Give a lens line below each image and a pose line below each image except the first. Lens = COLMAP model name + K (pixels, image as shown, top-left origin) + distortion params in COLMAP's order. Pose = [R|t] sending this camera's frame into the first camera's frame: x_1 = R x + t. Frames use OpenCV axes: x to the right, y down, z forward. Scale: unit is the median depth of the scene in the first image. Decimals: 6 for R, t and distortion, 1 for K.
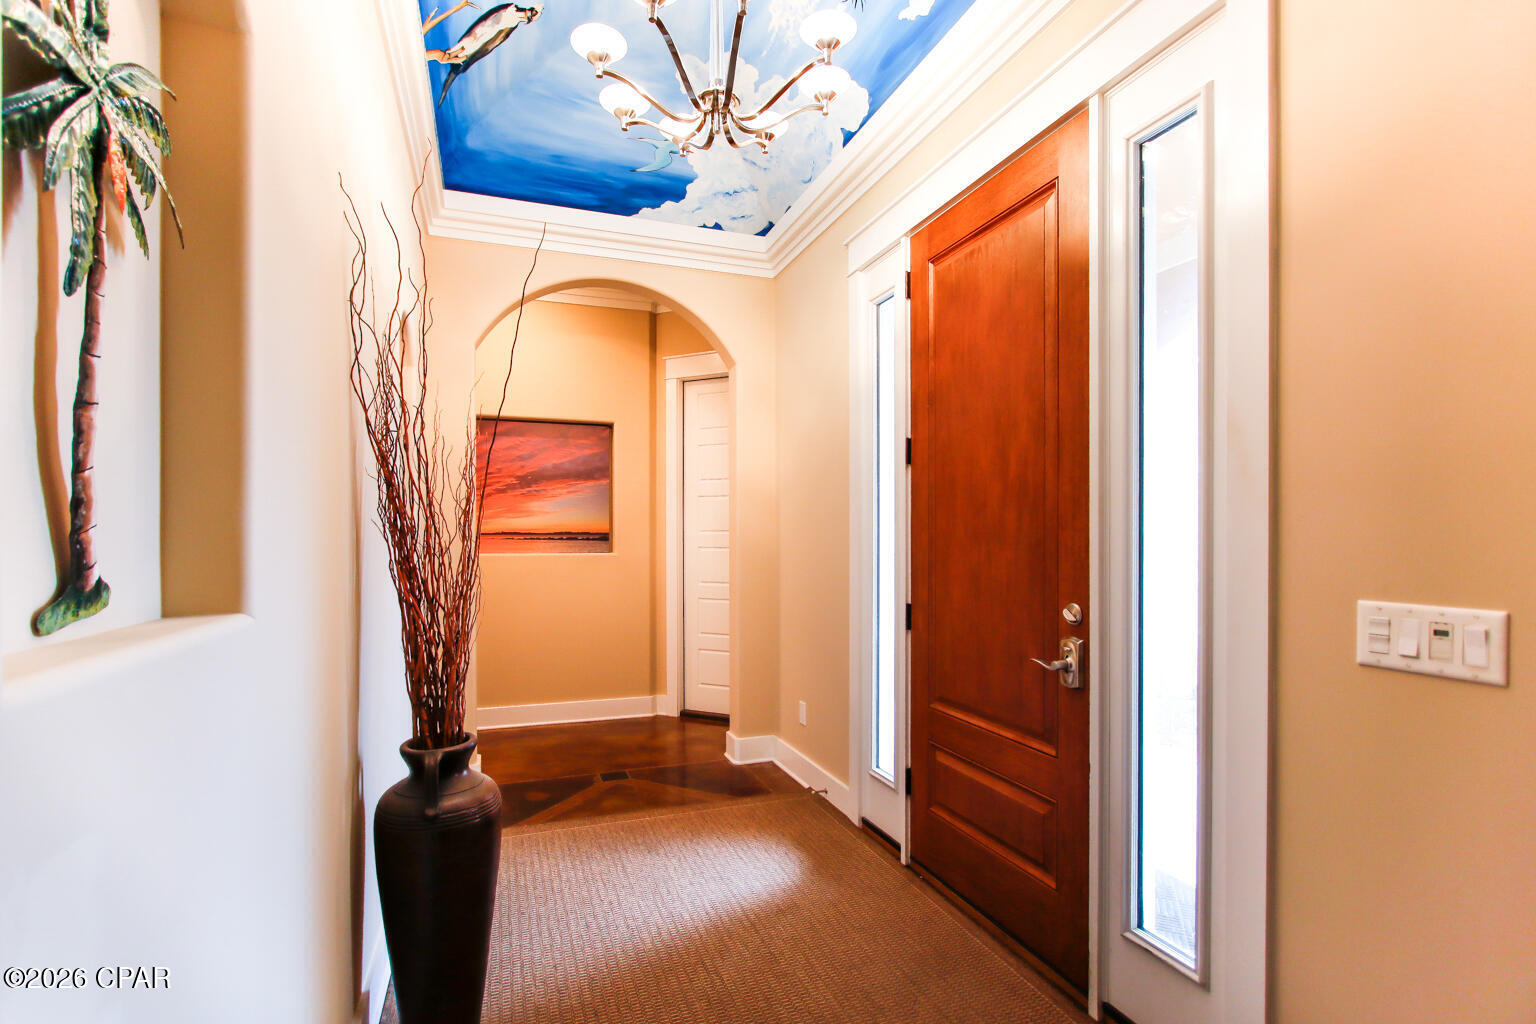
lens RADIAL K [[725.2, 0, 741.9], [0, 725.2, 540.8], [0, 0, 1]] dist [-0.000986, -0.000106]
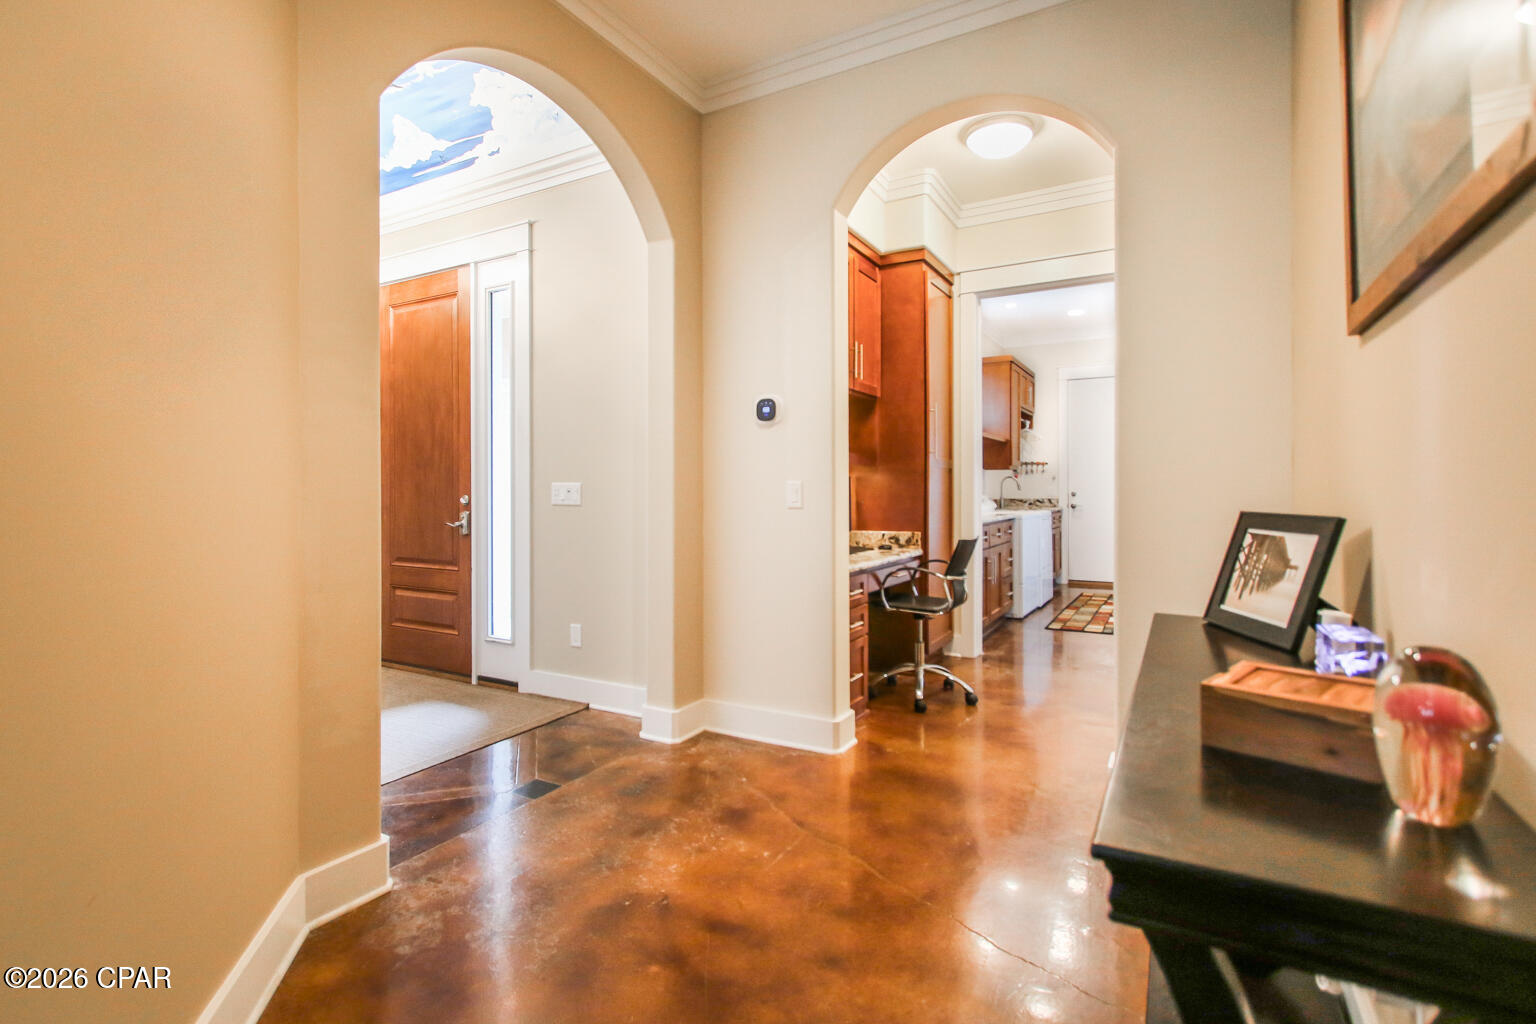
lens RADIAL K [[742.8, 0, 748.8], [0, 742.8, 490.6], [0, 0, 1]] dist [0.002131, 0.000200]
pose [[0.757989, -0.001832, 0.652265, -0.258594], [0.005298, 0.999980, -0.003348, 0.066801], [-0.652246, 0.005994, 0.757984, -0.929055]]
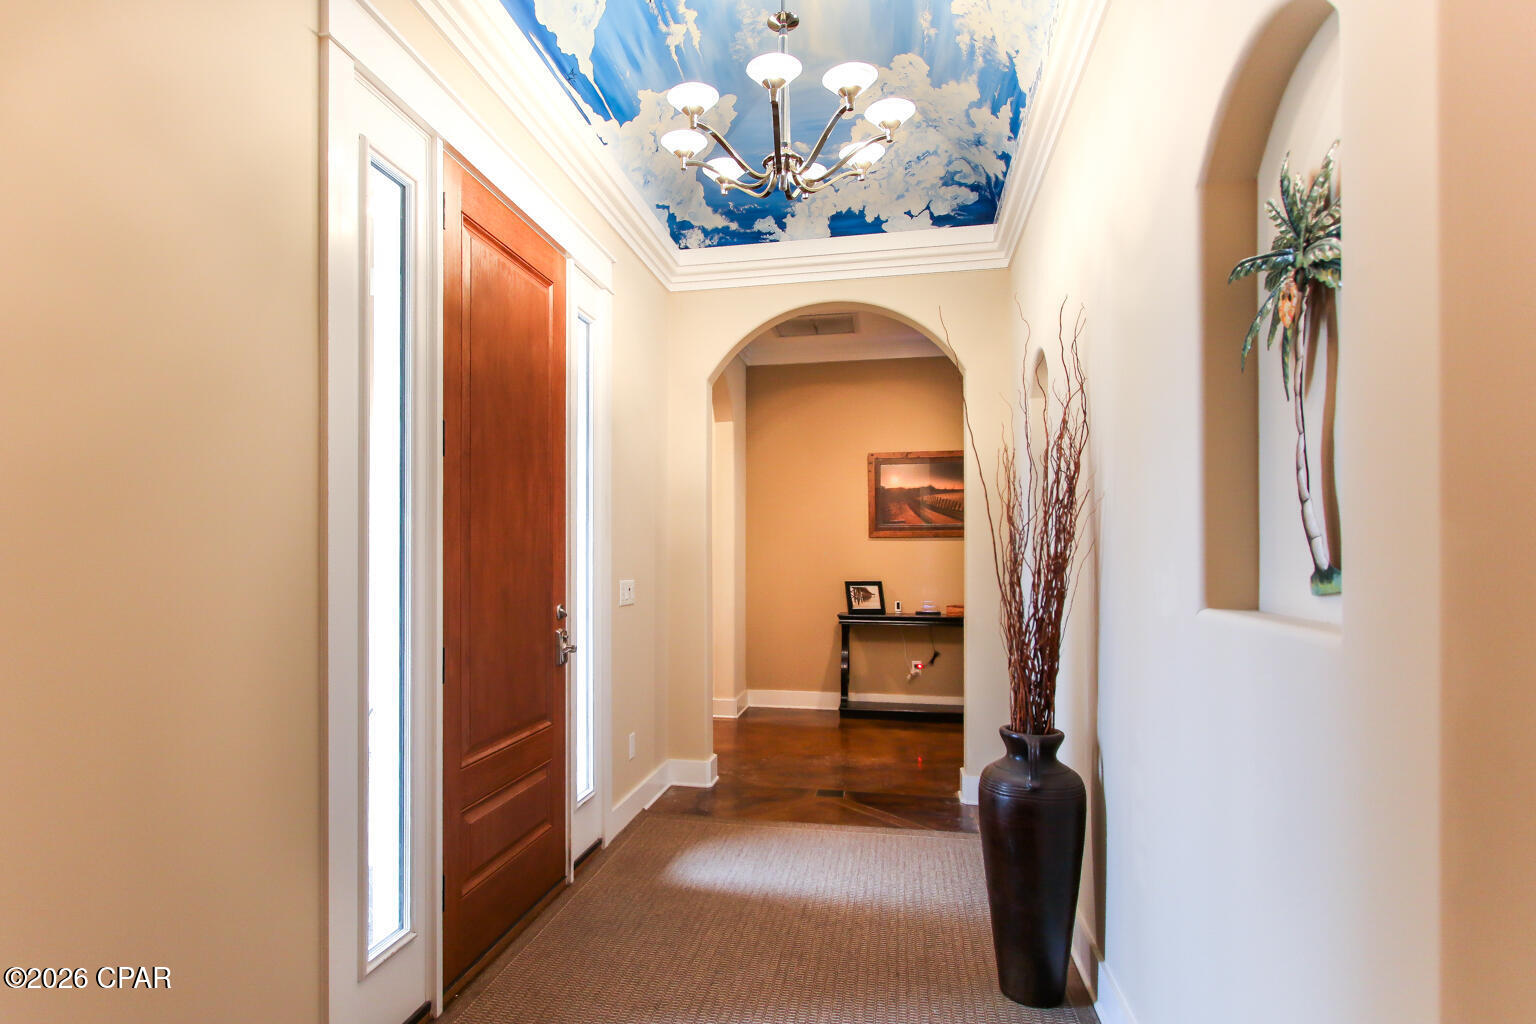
lens RADIAL K [[767.7, 0, 763.0], [0, 767.7, 554.4], [0, 0, 1]] dist [0.000393, 0.000124]
pose [[-0.866098, 0.002343, 0.499869, -0.474184], [0.003509, 0.999993, 0.001393, -0.006552], [-0.499863, 0.002961, -0.866100, 1.627834]]
